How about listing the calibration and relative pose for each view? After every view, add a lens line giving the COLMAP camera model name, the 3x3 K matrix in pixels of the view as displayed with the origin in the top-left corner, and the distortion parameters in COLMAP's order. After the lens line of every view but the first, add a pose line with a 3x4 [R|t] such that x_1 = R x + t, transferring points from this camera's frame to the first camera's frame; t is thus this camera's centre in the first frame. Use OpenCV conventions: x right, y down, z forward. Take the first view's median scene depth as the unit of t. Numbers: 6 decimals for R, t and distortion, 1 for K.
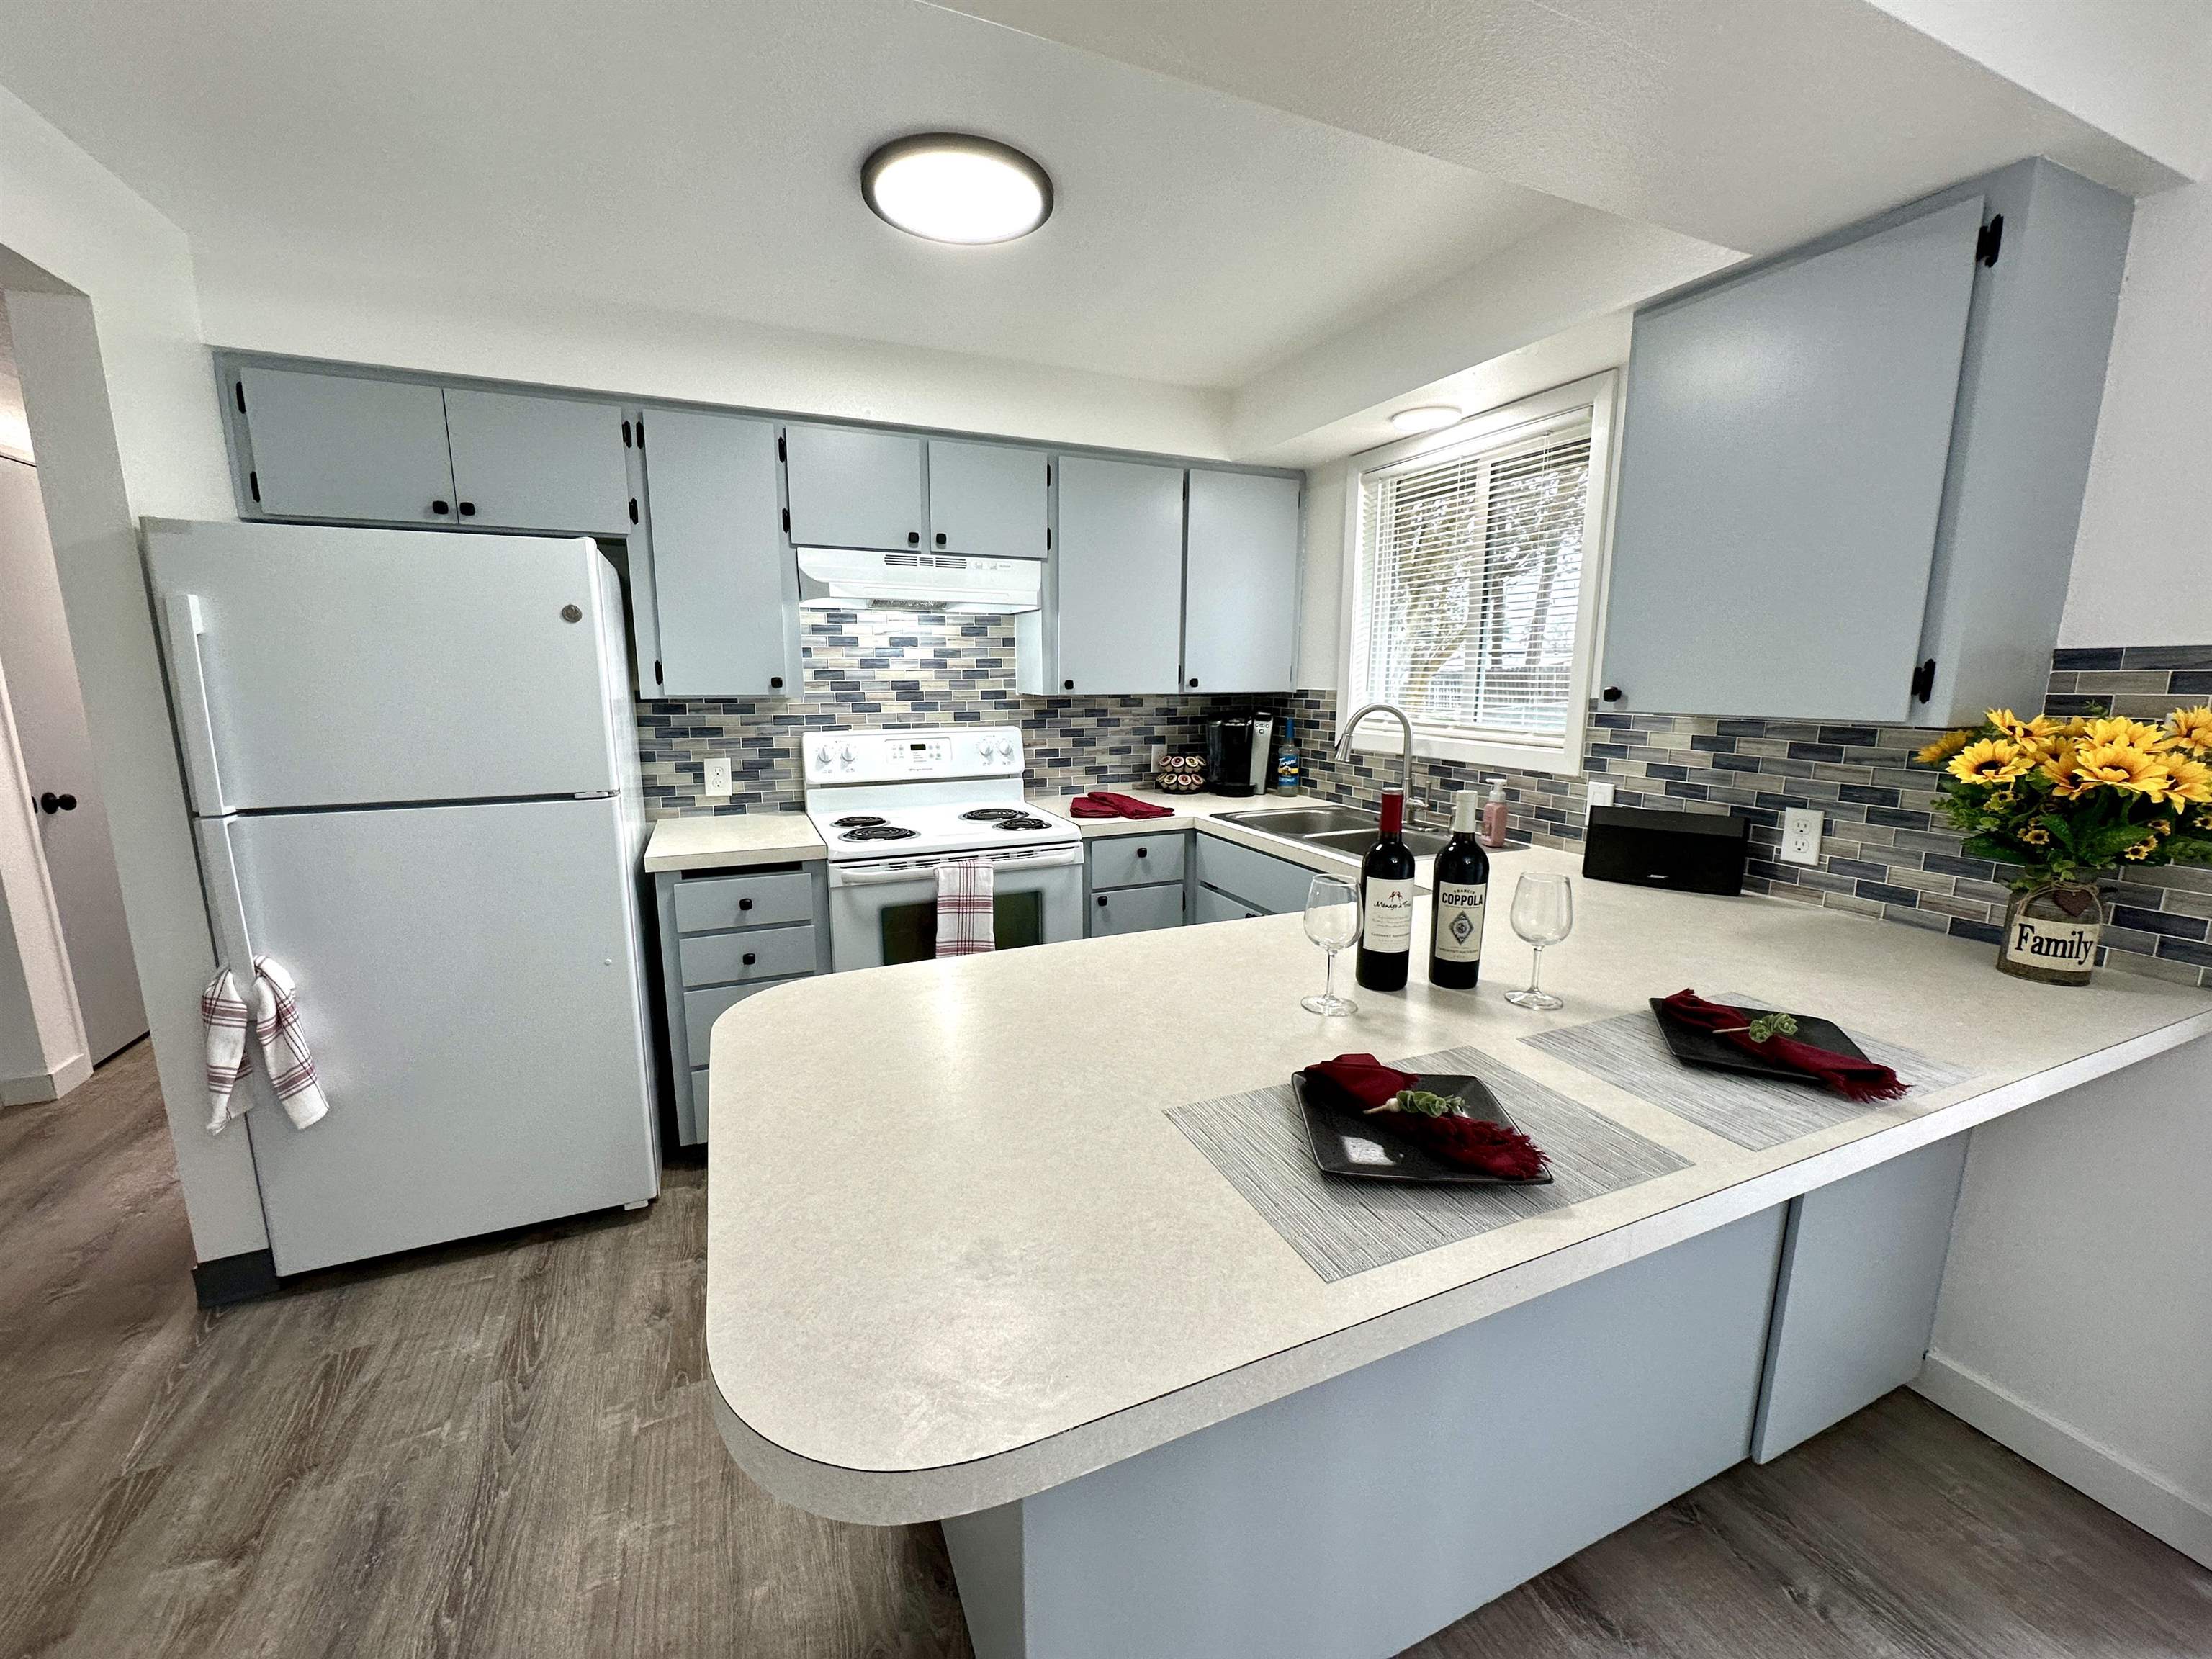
lens RADIAL K [[878.6, 0, 1106.1], [0, 878.6, 825.8], [0, 0, 1]] dist [-0.002517, 0.000684]
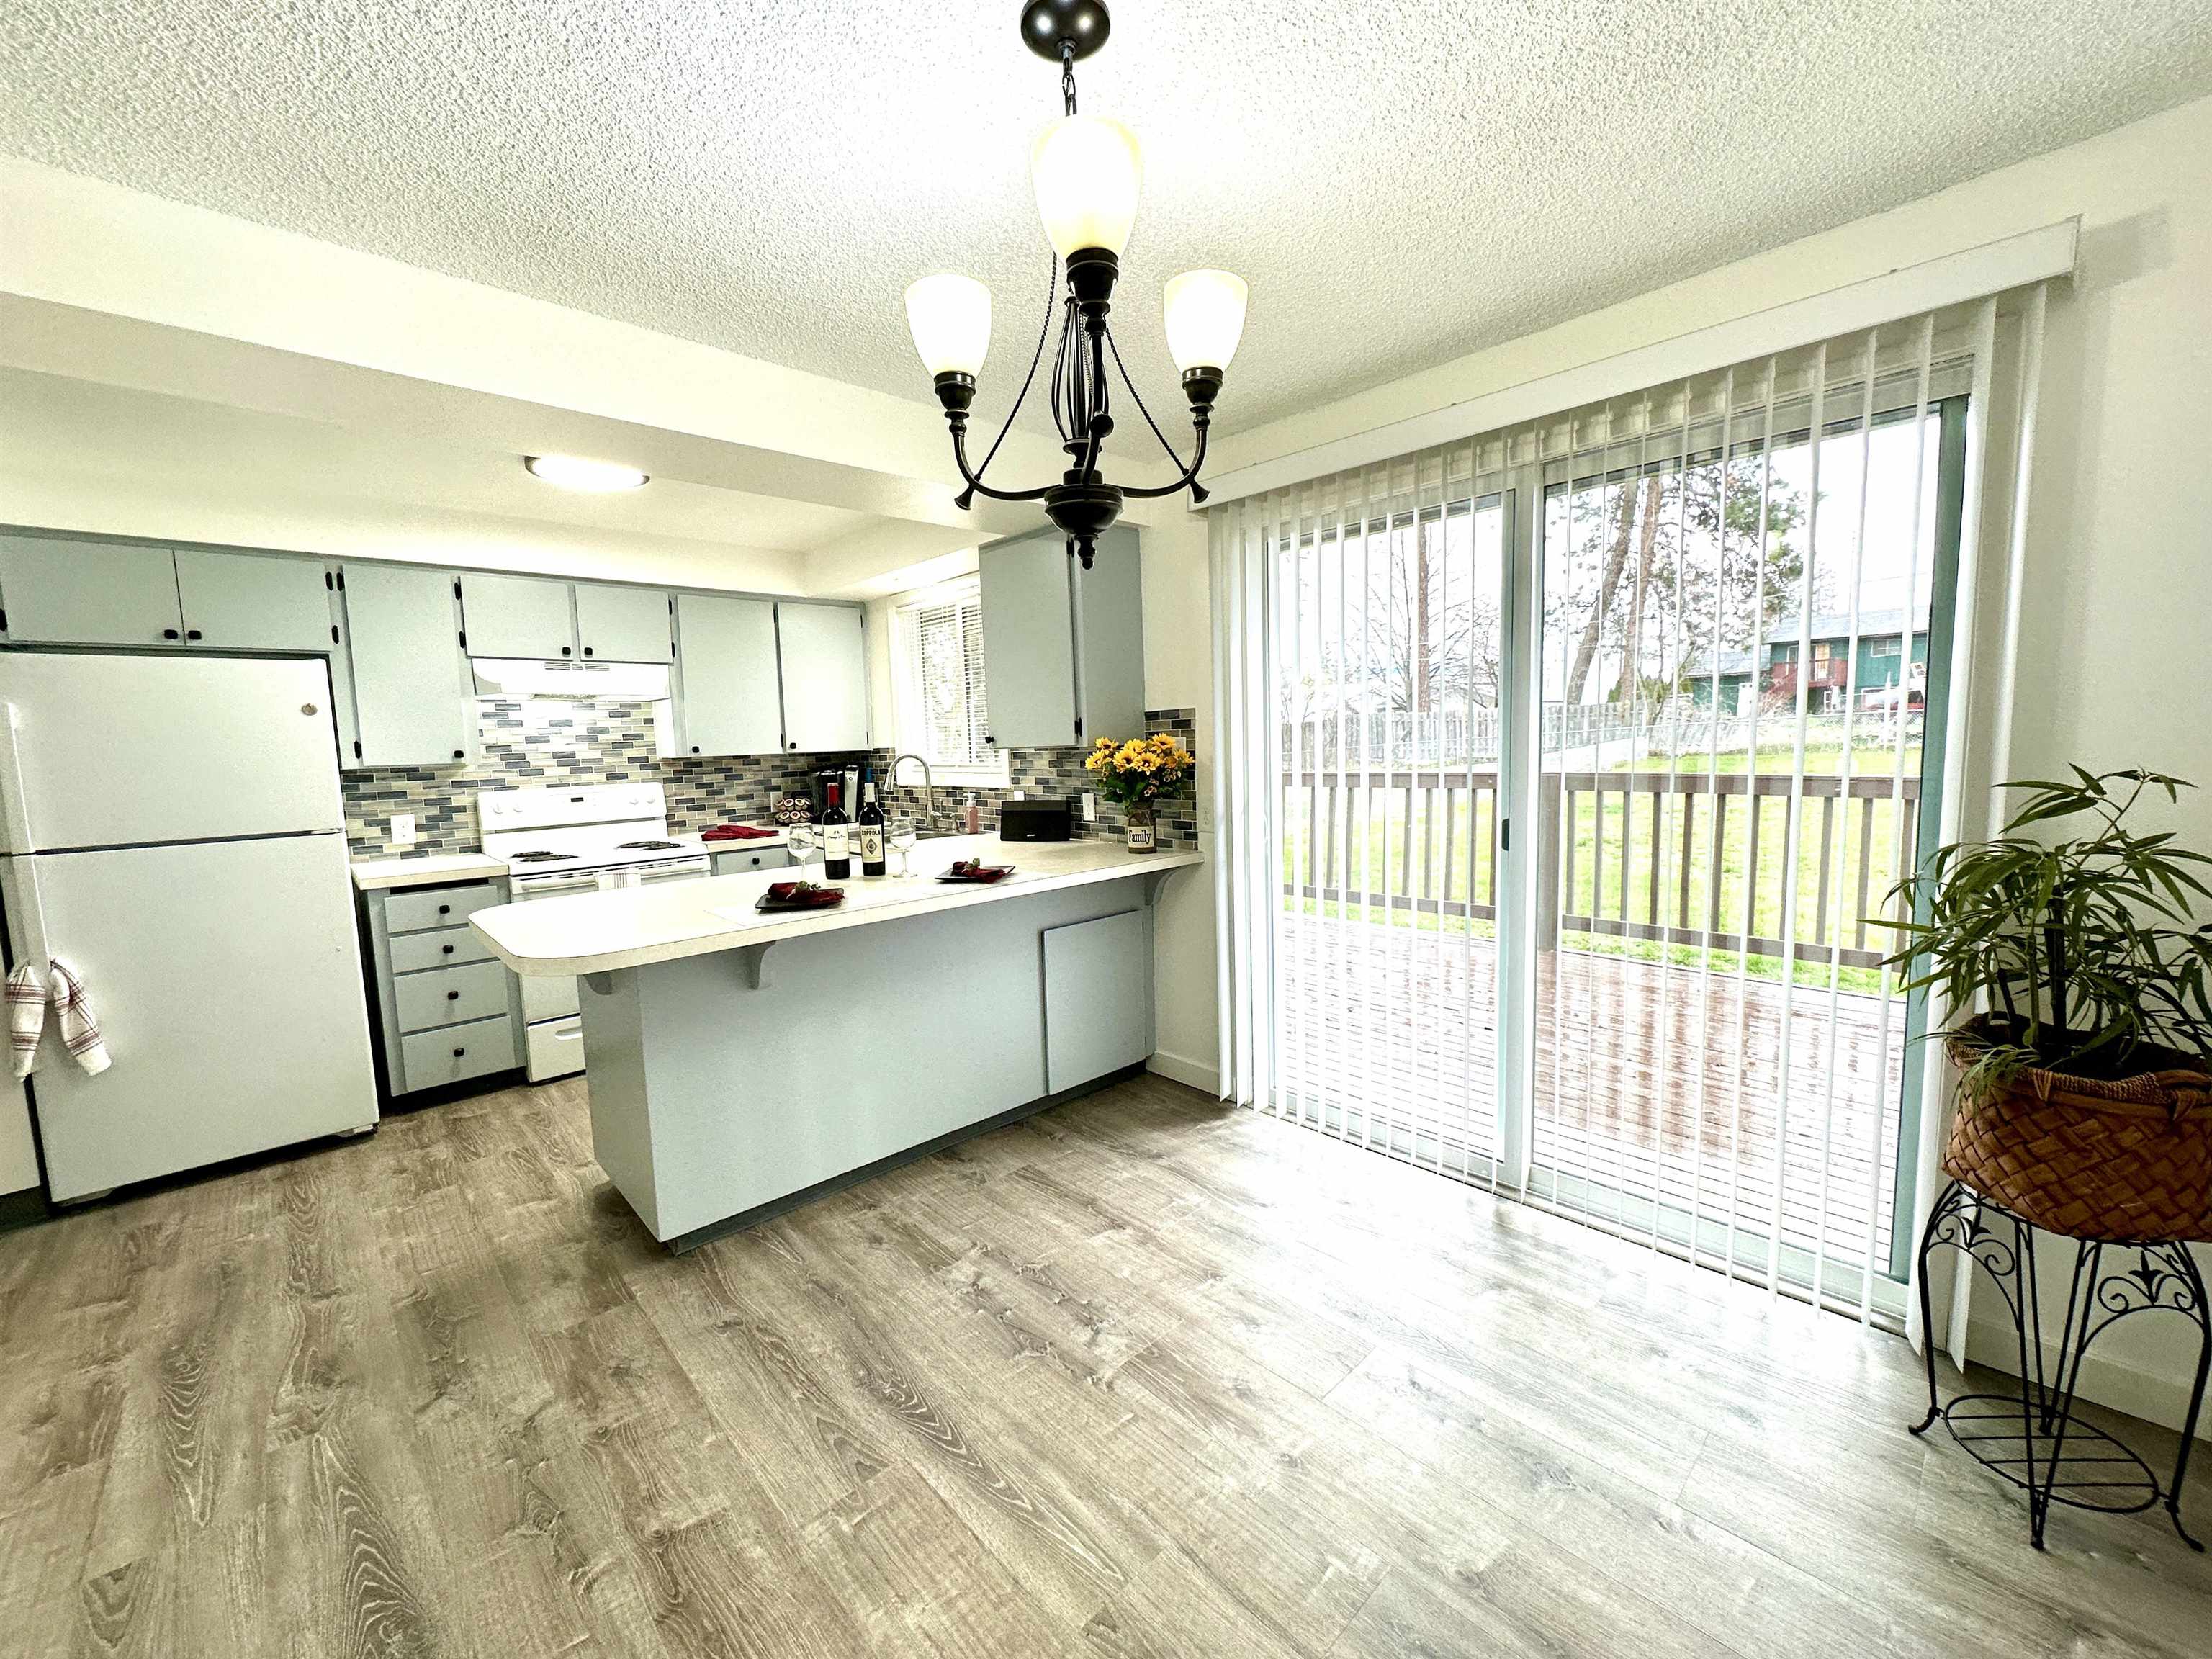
lens RADIAL K [[878.6, 0, 1104.8], [0, 878.6, 825.0], [0, 0, 1]] dist [-0.002517, 0.000684]
pose [[0.942336, -0.064218, 0.328448, 0.117957], [0.091085, 0.993583, -0.067062, 0.128163], [-0.322034, 0.093111, 0.942138, -0.596677]]
